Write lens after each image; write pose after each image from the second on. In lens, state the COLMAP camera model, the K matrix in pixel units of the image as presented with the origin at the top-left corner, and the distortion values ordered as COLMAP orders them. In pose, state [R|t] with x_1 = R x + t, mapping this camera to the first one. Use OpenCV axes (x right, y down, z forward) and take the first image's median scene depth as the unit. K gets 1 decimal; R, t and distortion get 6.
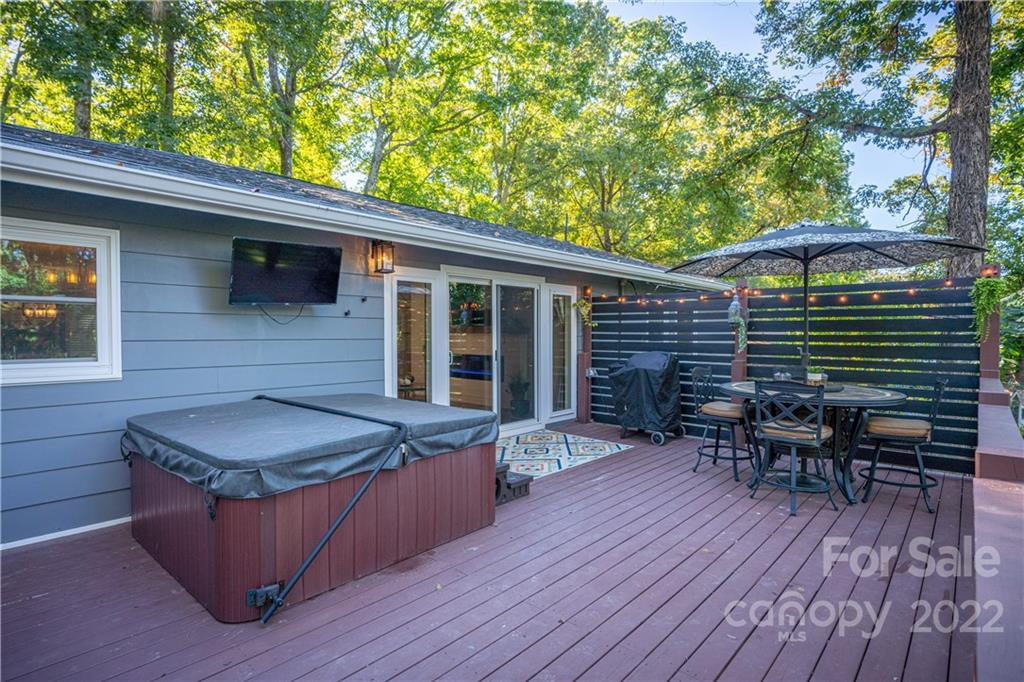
lens RADIAL K [[505.6, 0, 509.9], [0, 505.6, 344.3], [0, 0, 1]] dist [-0.004593, 0.006394]
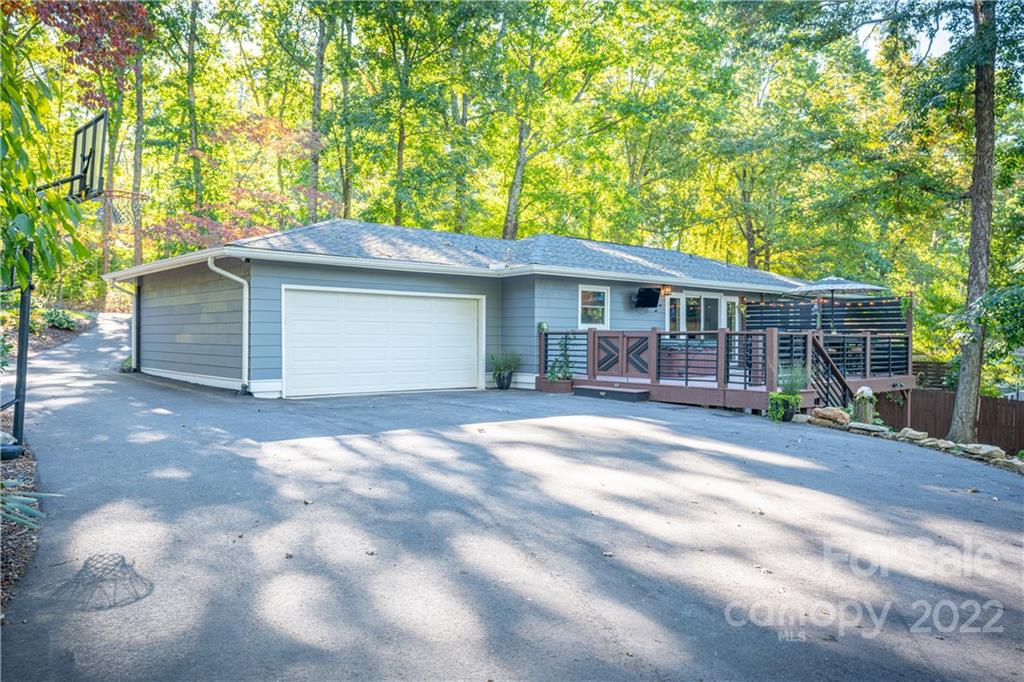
lens RADIAL K [[744.4, 0, 512.0], [0, 744.4, 341.0], [0, 0, 1]] dist [0.003546, 0.001004]
pose [[0.993446, 0.004077, -0.114228, -0.435572], [-0.006558, 0.999751, -0.021350, 0.130450], [0.114112, 0.021960, 0.993225, -2.081991]]
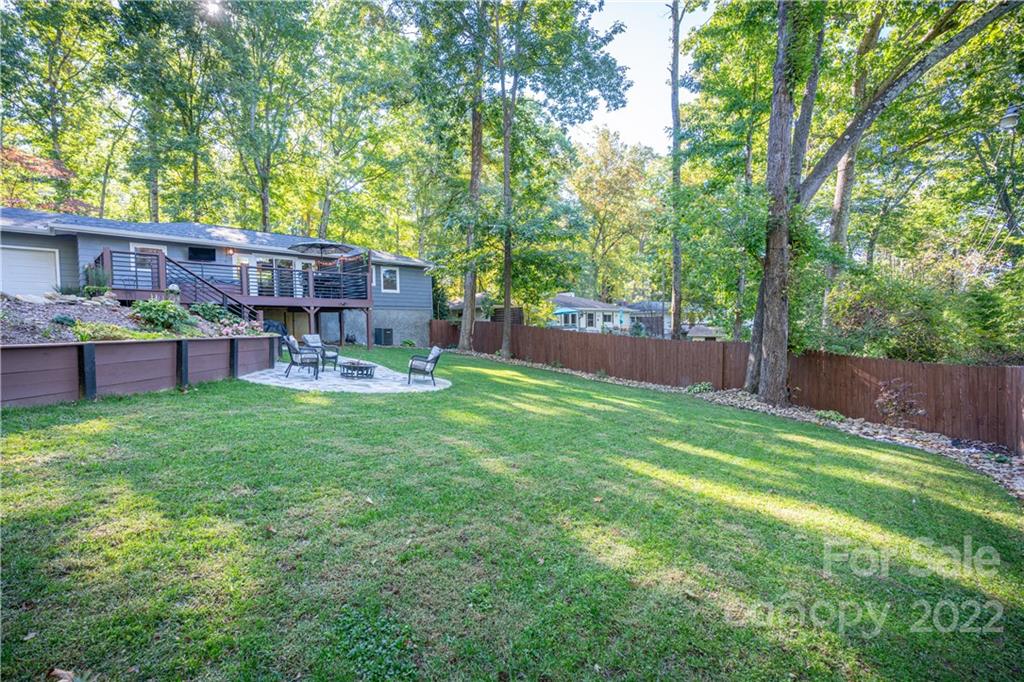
lens RADIAL K [[451.7, 0, 516.7], [0, 451.7, 346.2], [0, 0, 1]] dist [0.000888, 0.000184]
pose [[0.999399, -0.021247, -0.027399, 1.563941], [0.021550, 0.999709, 0.010813, 0.443622], [0.027161, -0.011397, 0.999566, -1.894457]]
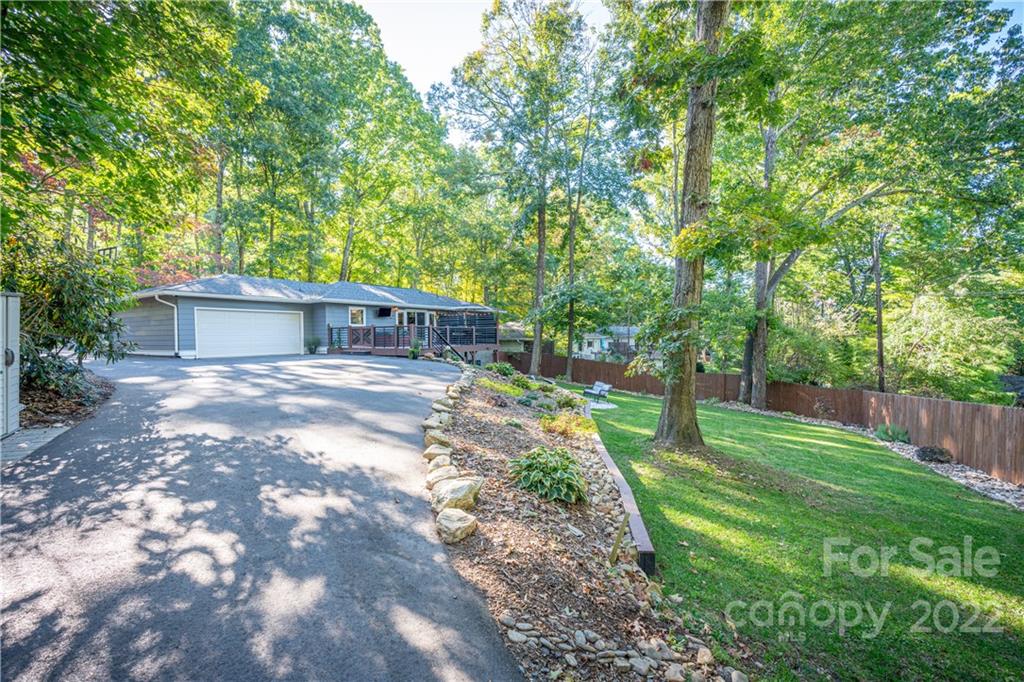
lens RADIAL K [[460.7, 0, 512.0], [0, 460.7, 341.0], [0, 0, 1]] dist [-0.000111, 0.000054]
pose [[0.984555, -0.016172, 0.174326, 0.092913], [0.018543, 0.999756, -0.011986, 0.207657], [-0.174090, 0.015033, 0.984615, -3.180781]]
